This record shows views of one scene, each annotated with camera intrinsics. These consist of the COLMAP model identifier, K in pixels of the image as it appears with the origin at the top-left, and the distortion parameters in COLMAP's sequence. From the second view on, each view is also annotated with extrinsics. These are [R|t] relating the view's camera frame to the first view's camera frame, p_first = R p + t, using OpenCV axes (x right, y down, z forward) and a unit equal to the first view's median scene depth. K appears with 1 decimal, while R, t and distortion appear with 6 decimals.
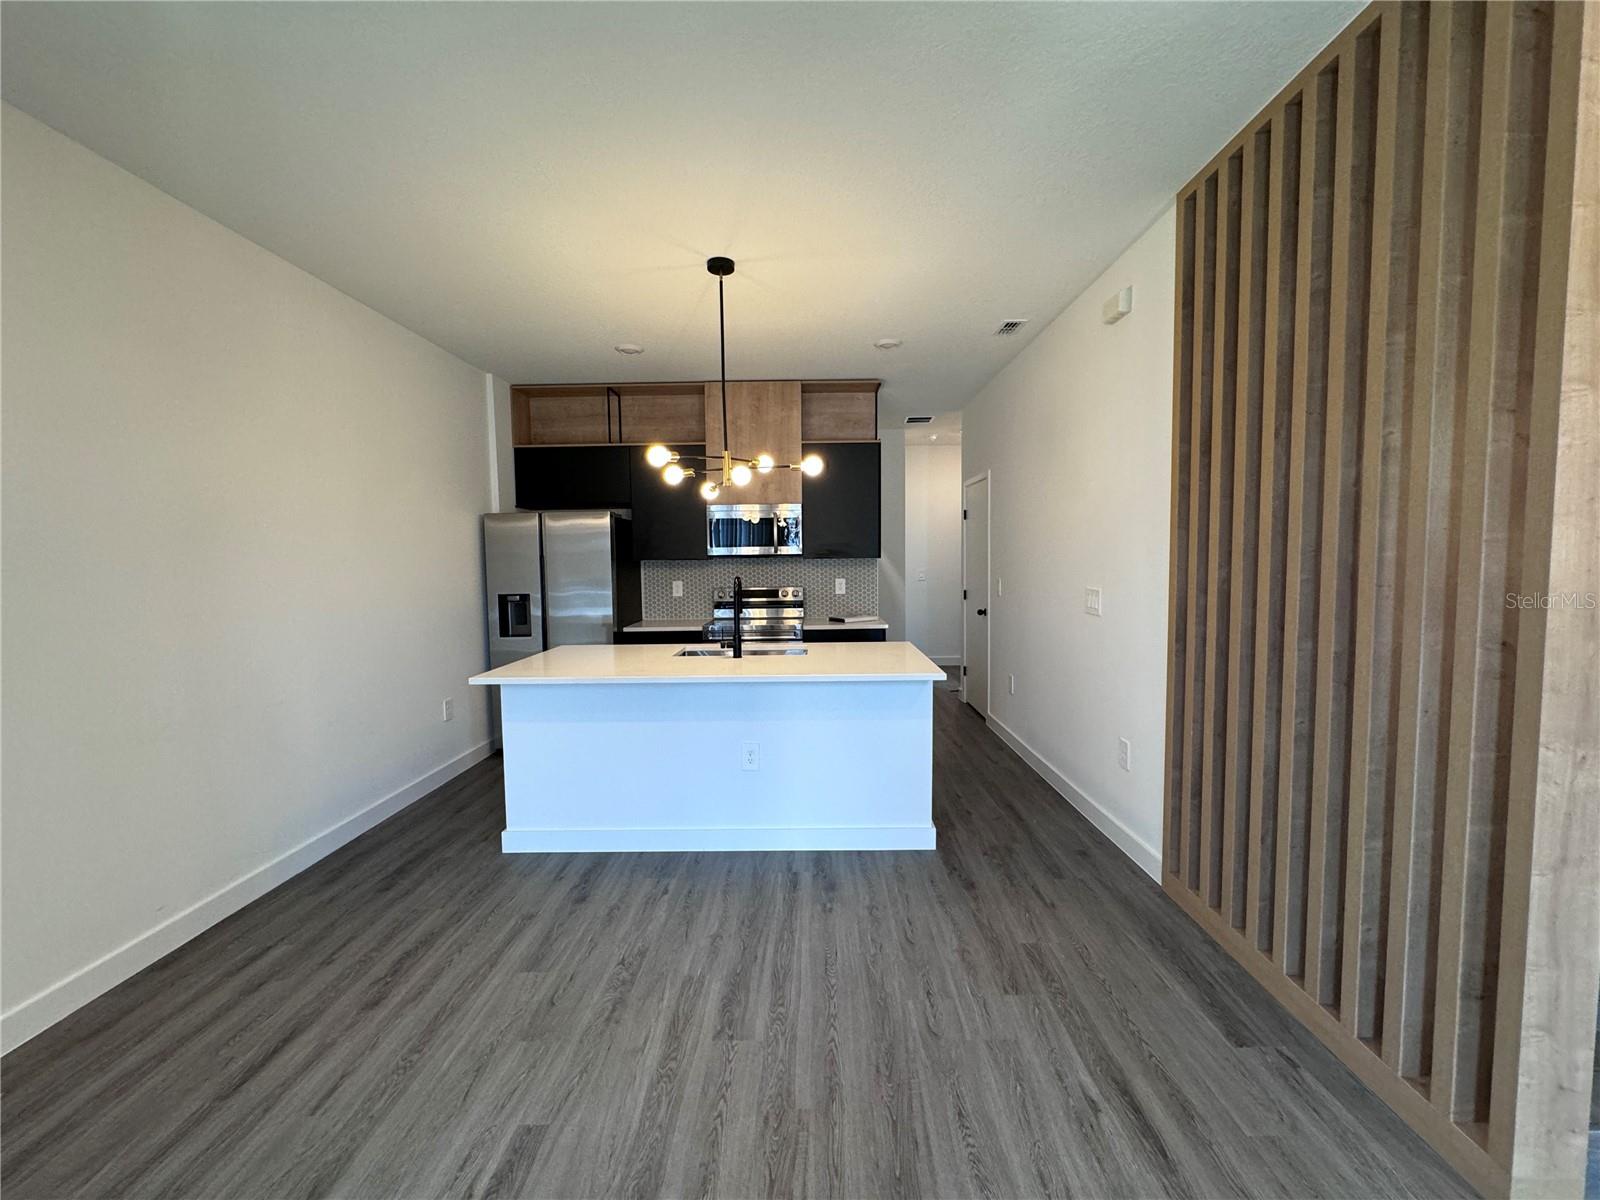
lens RADIAL K [[641.3, 0, 801.6], [0, 641.3, 595.8], [0, 0, 1]] dist [-0.004572, 0.000599]
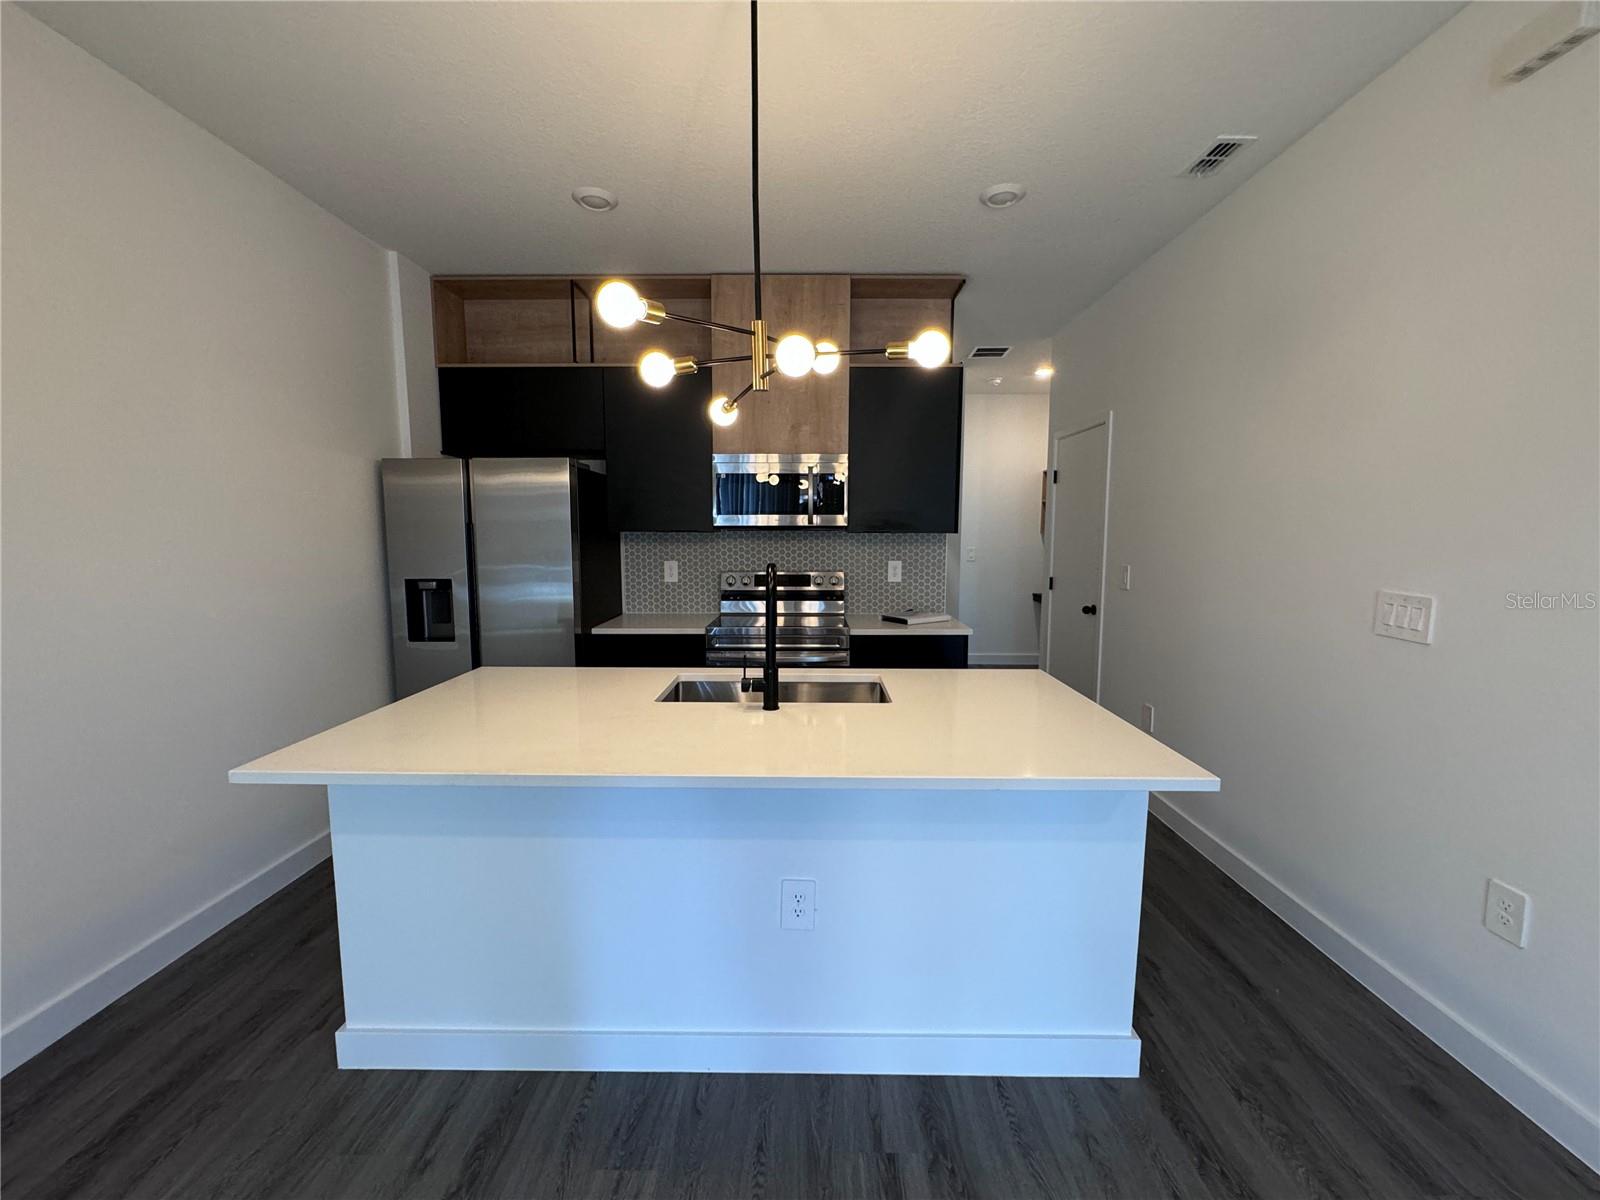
lens RADIAL K [[641.3, 0, 803.6], [0, 641.3, 594.6], [0, 0, 1]] dist [-0.004572, 0.000599]
pose [[0.999893, 0.013790, 0.004946, -0.053888], [-0.013981, 0.999068, 0.040834, -0.019194], [-0.004378, -0.040899, 0.999154, 0.317010]]
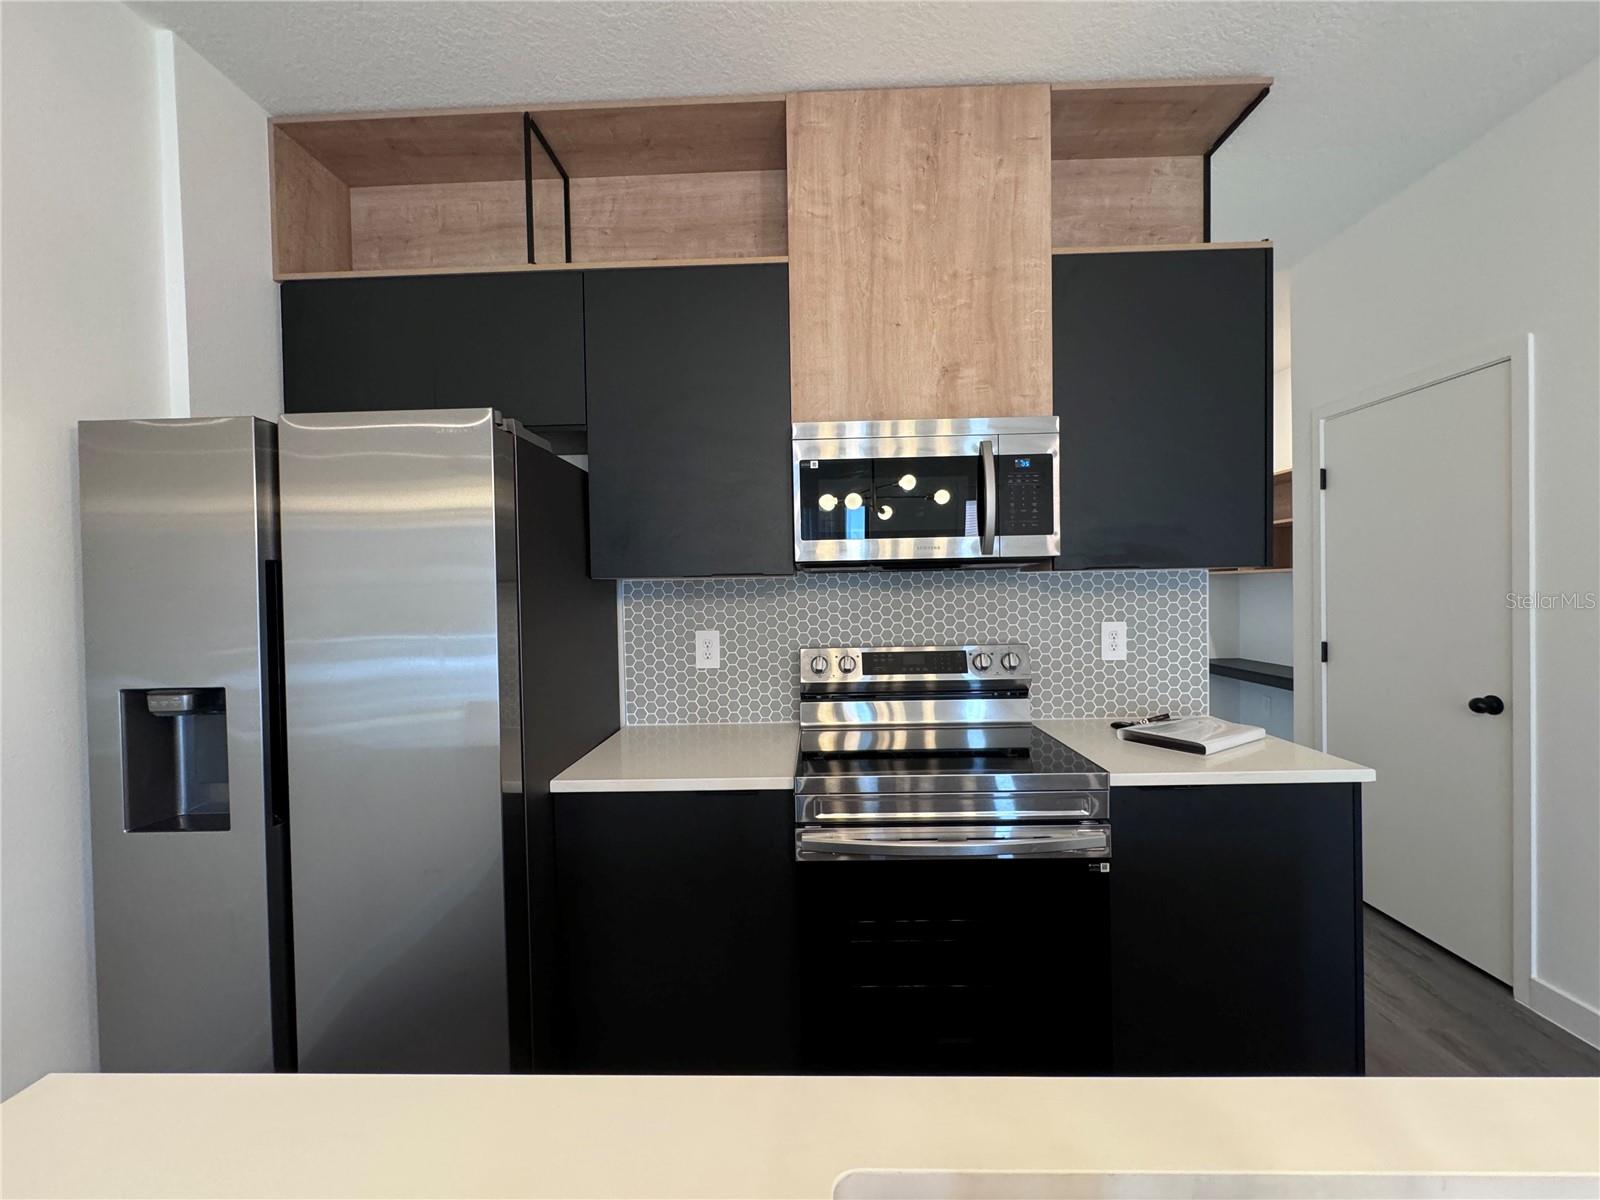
lens RADIAL K [[641.3, 0, 805.9], [0, 641.3, 594.9], [0, 0, 1]] dist [-0.004572, 0.000599]
pose [[0.999939, -0.006942, -0.008563, -0.149471], [0.006526, 0.998840, -0.047708, -0.029675], [0.008884, 0.047649, 0.998825, 0.696267]]
